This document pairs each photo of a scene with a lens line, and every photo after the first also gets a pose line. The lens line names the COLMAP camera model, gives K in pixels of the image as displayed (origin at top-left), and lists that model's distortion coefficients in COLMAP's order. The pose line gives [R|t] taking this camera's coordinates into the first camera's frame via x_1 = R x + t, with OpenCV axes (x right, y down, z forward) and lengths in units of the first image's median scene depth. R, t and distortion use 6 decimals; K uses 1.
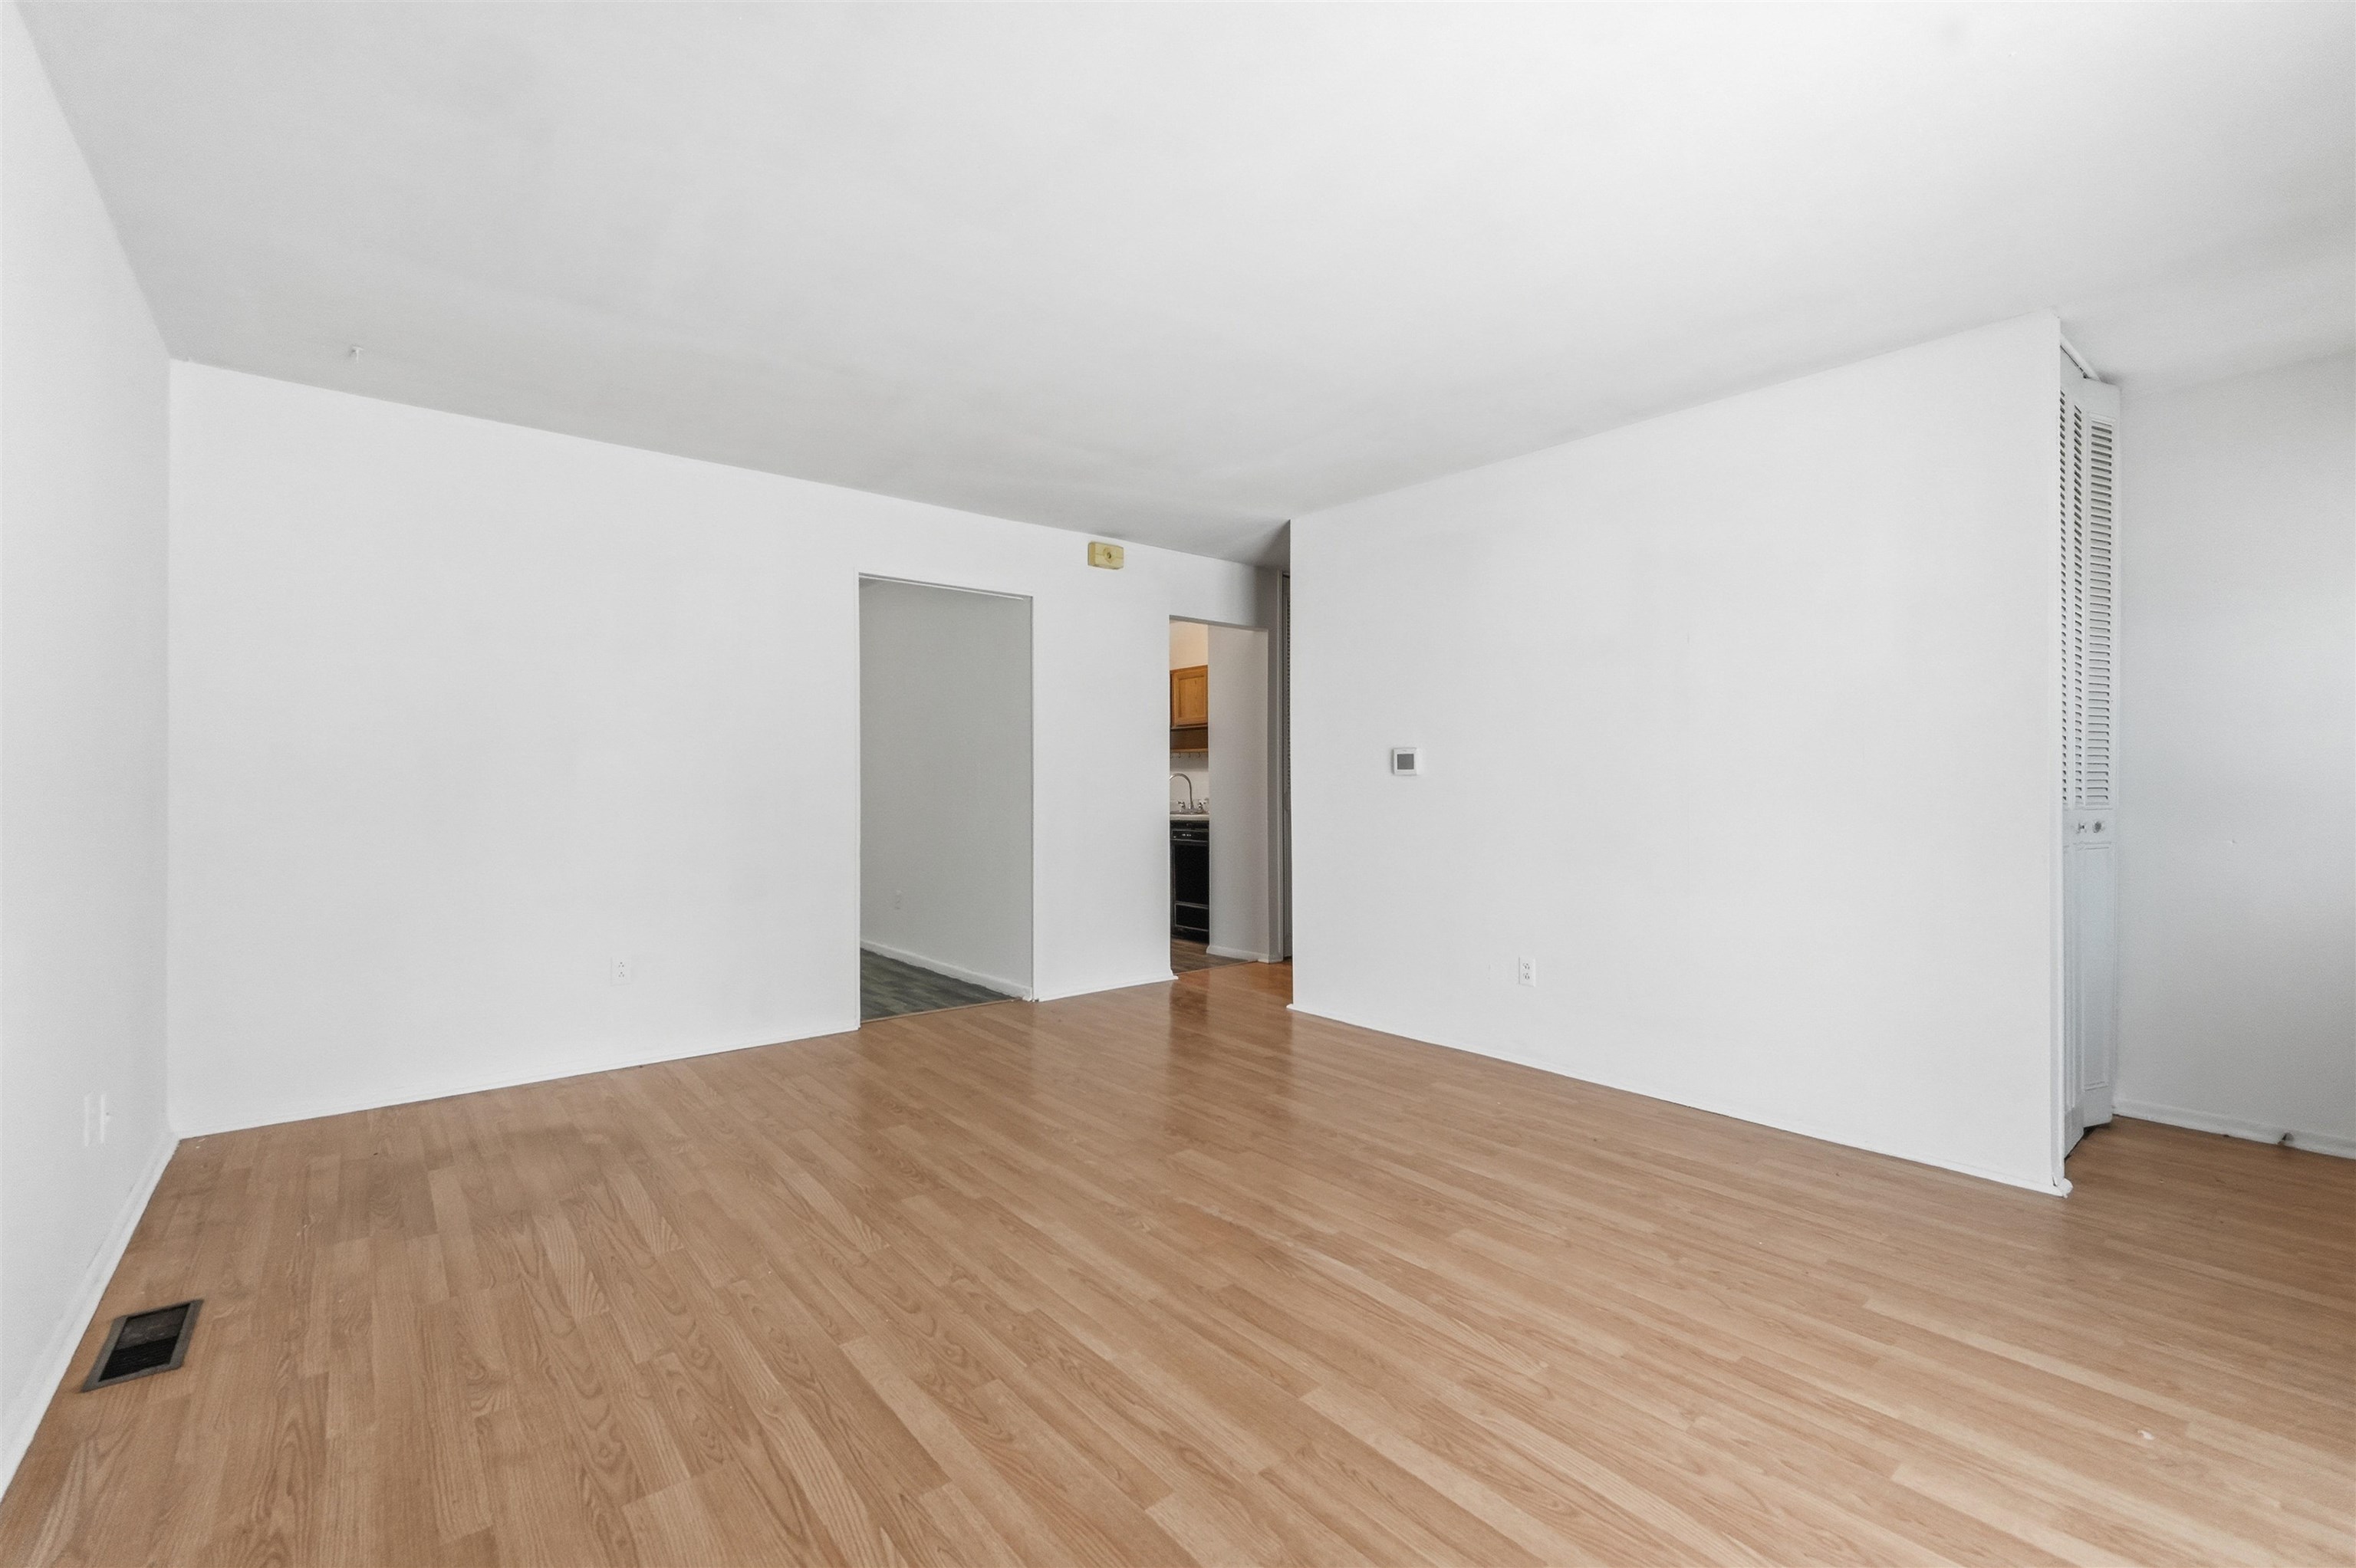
lens RADIAL K [[1000.7, 0, 1174.0], [0, 1000.7, 790.4], [0, 0, 1]] dist [0.000296, -0.000230]
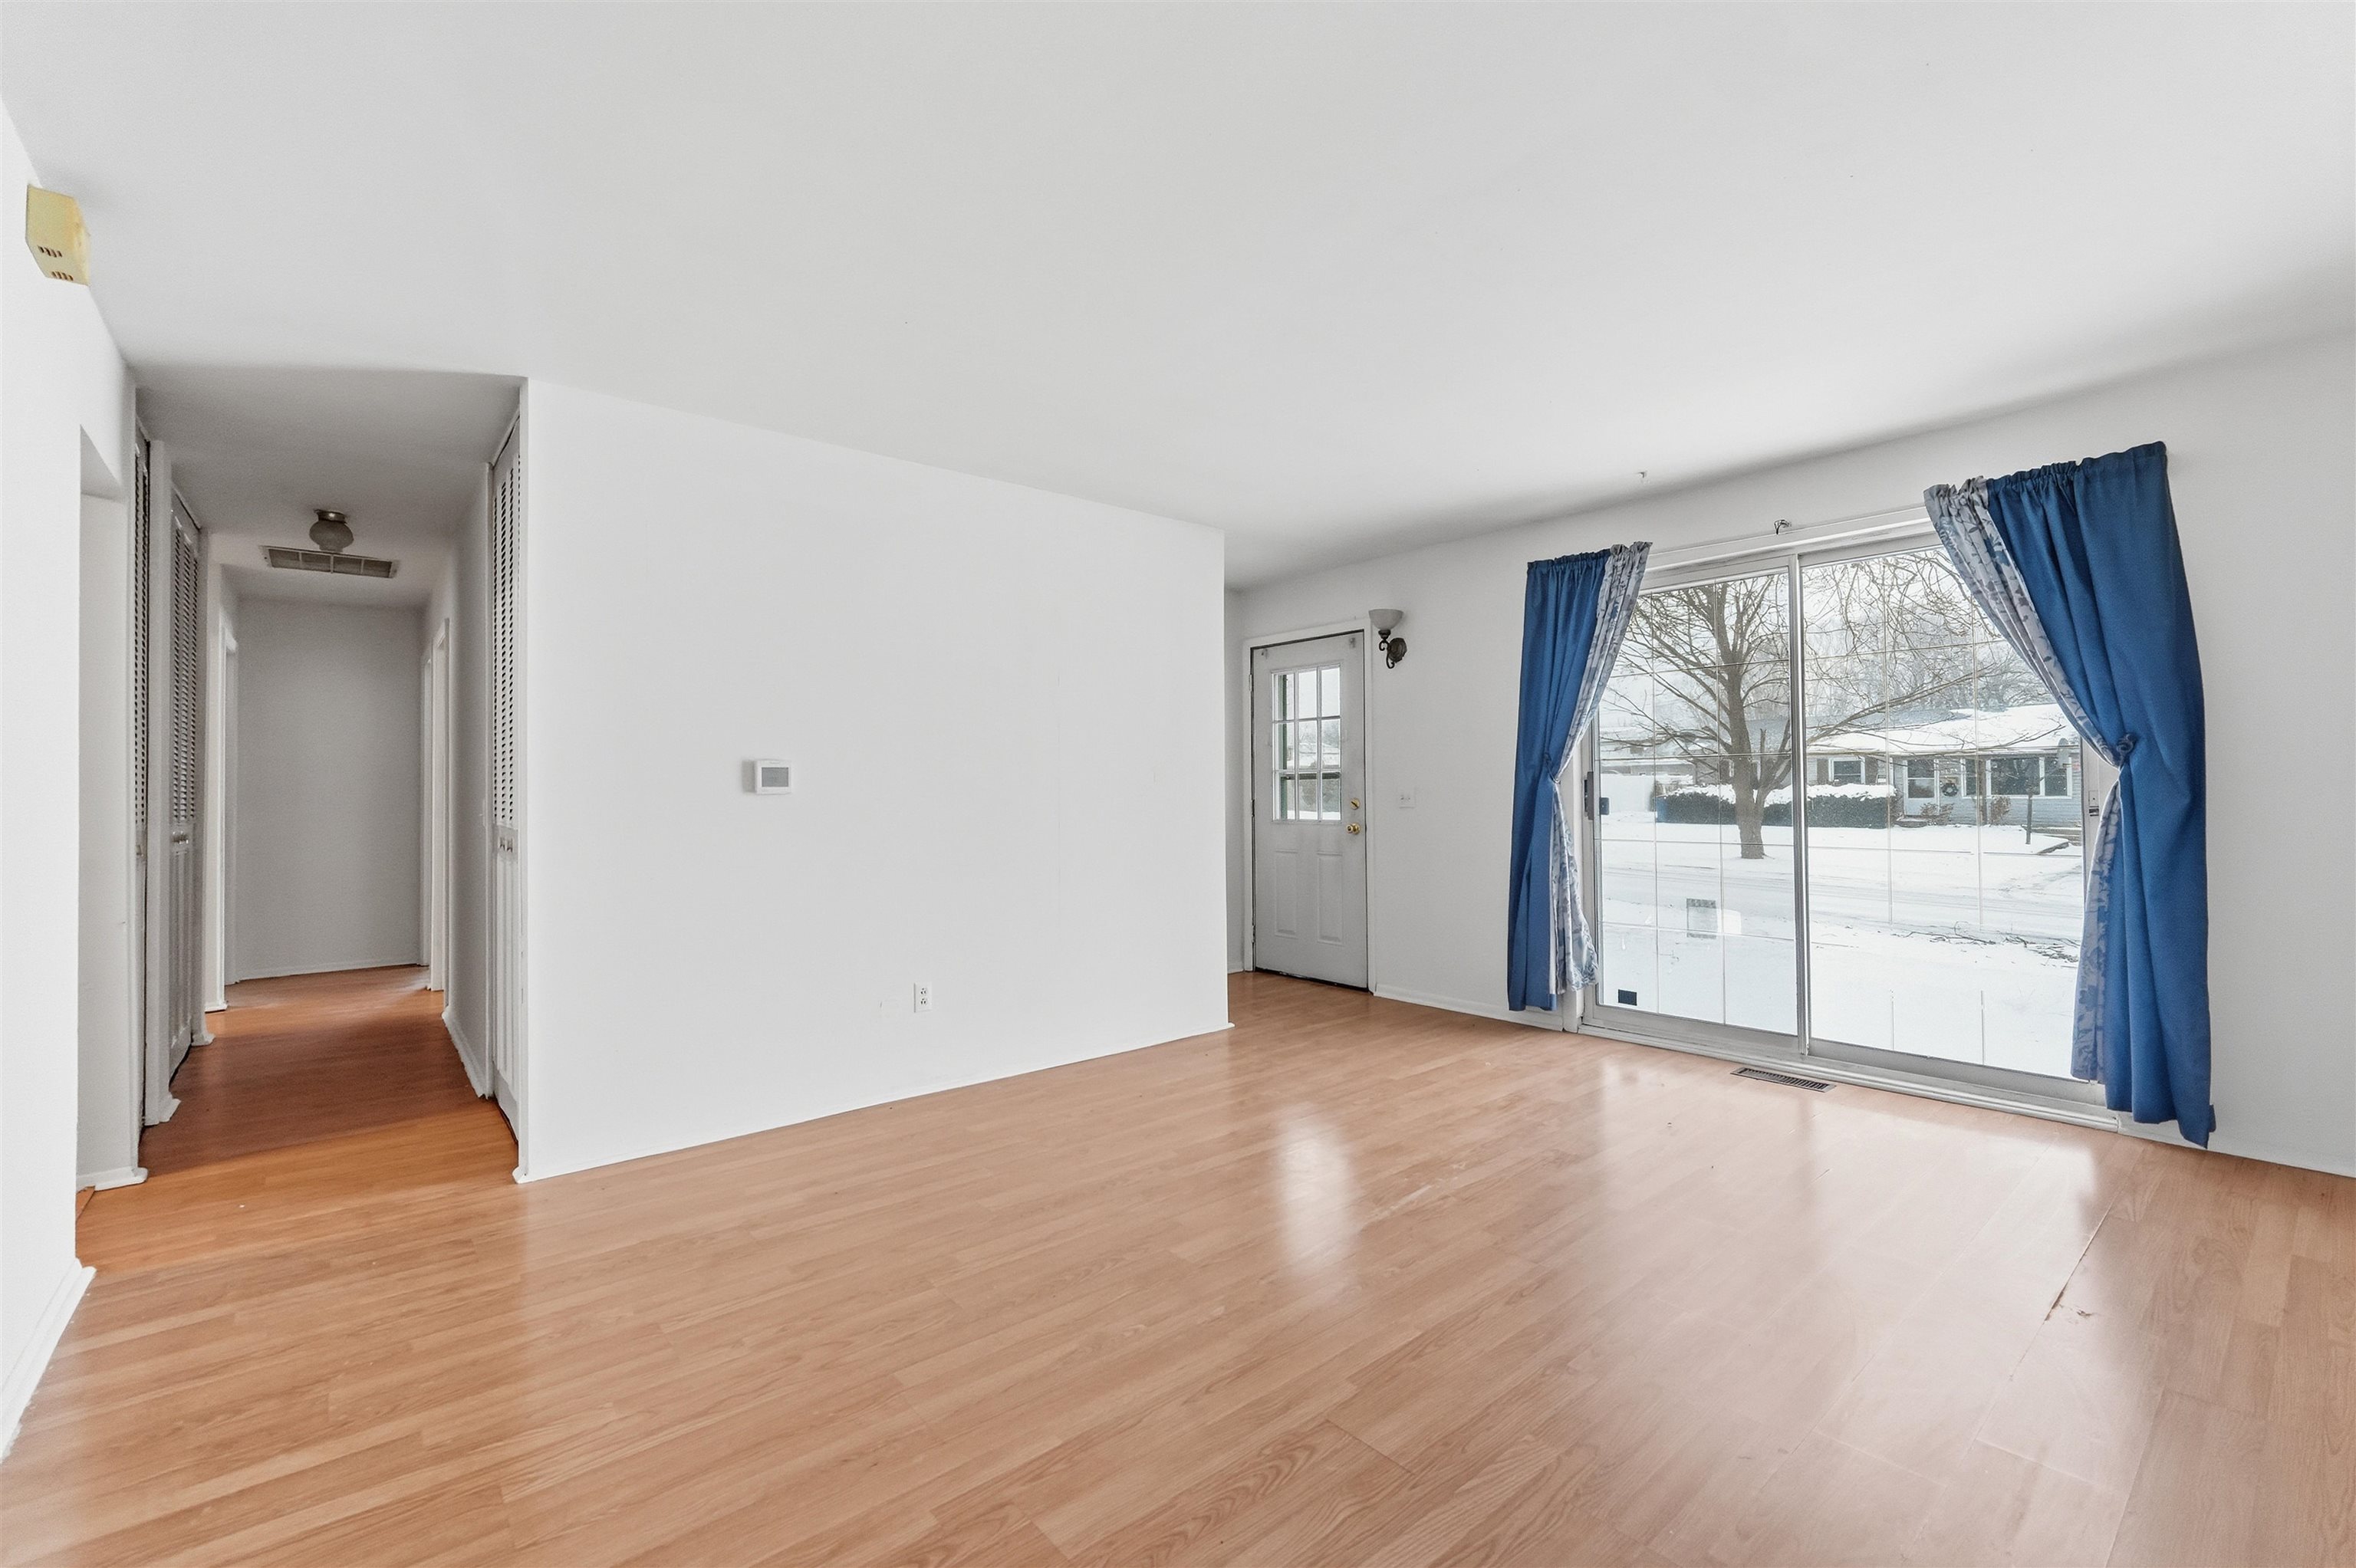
lens RADIAL K [[1000.7, 0, 1180.0], [0, 1000.7, 772.5], [0, 0, 1]] dist [0.000296, -0.000230]
pose [[-0.015445, 0.016008, 0.999753, -1.066792], [0.020901, 0.999659, -0.015683, -0.025998], [-0.999662, 0.020654, -0.015774, 1.309834]]
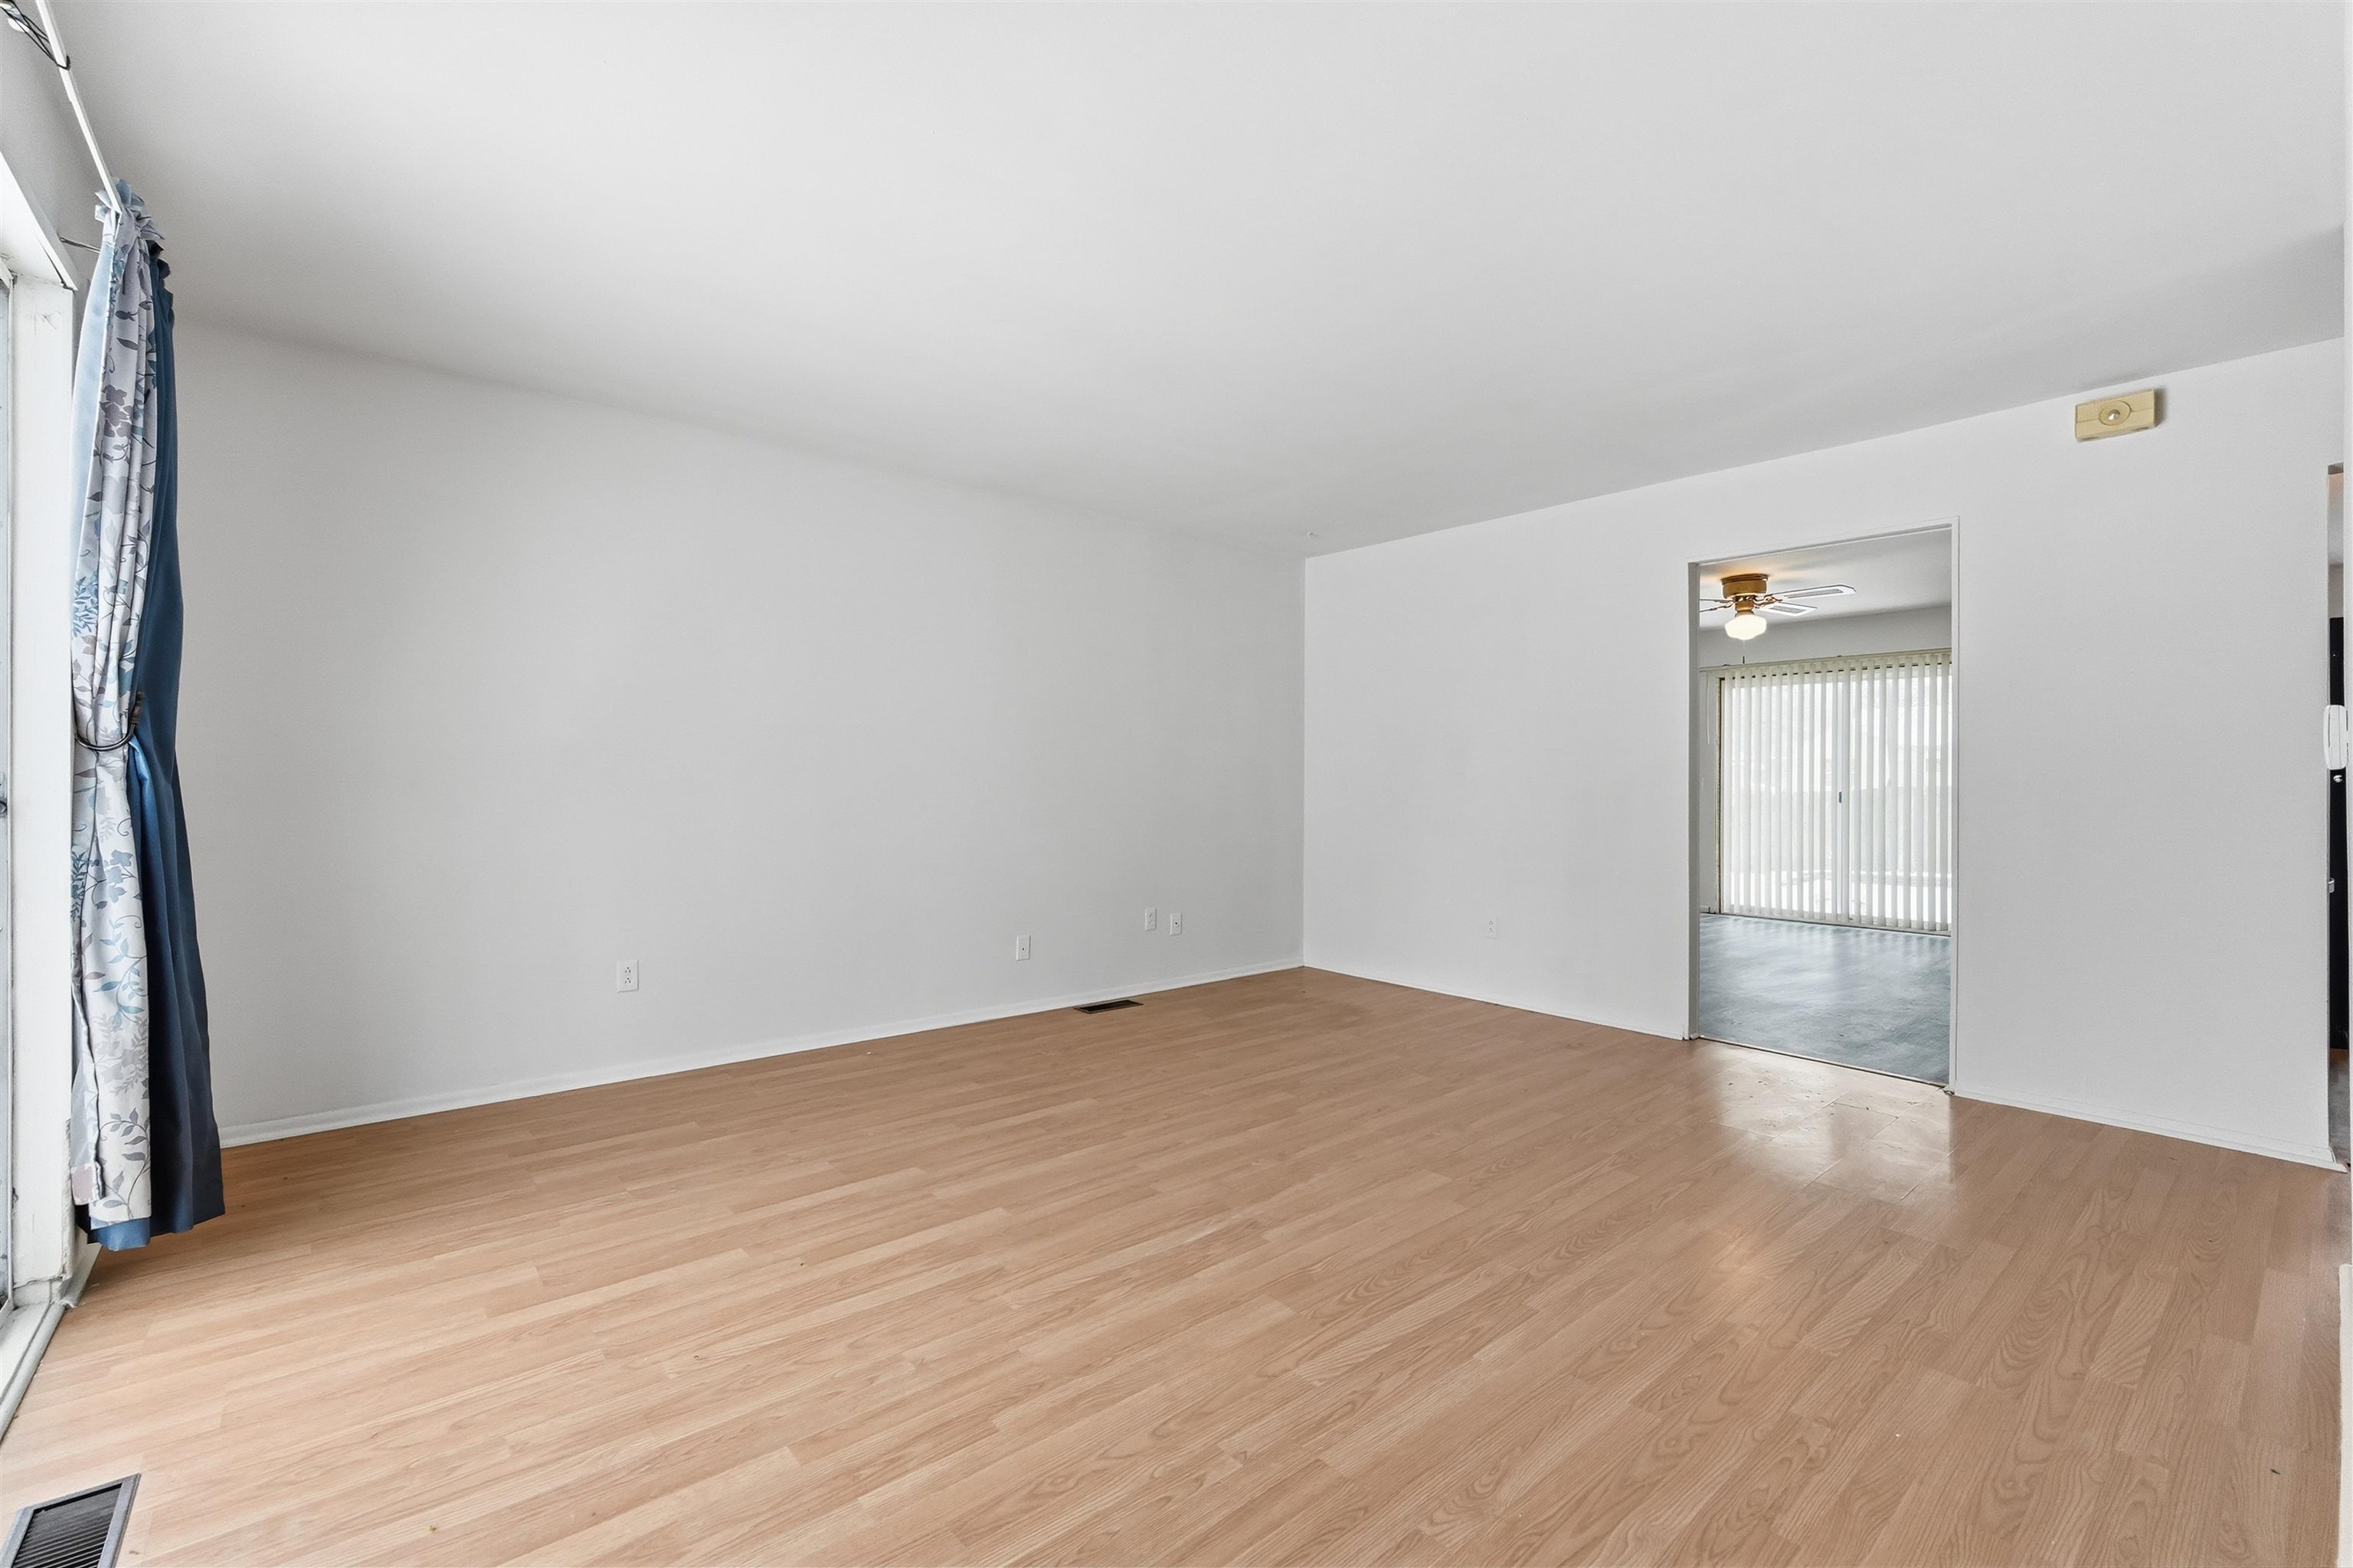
lens RADIAL K [[999.6, 0, 1181.8], [0, 999.6, 789.6], [0, 0, 1]] dist [0.000296, -0.000230]
pose [[0.025656, 0.012016, -0.999599, 1.216847], [-0.017222, 0.999785, 0.011576, -0.007463], [0.999522, 0.016919, 0.025857, 0.951469]]
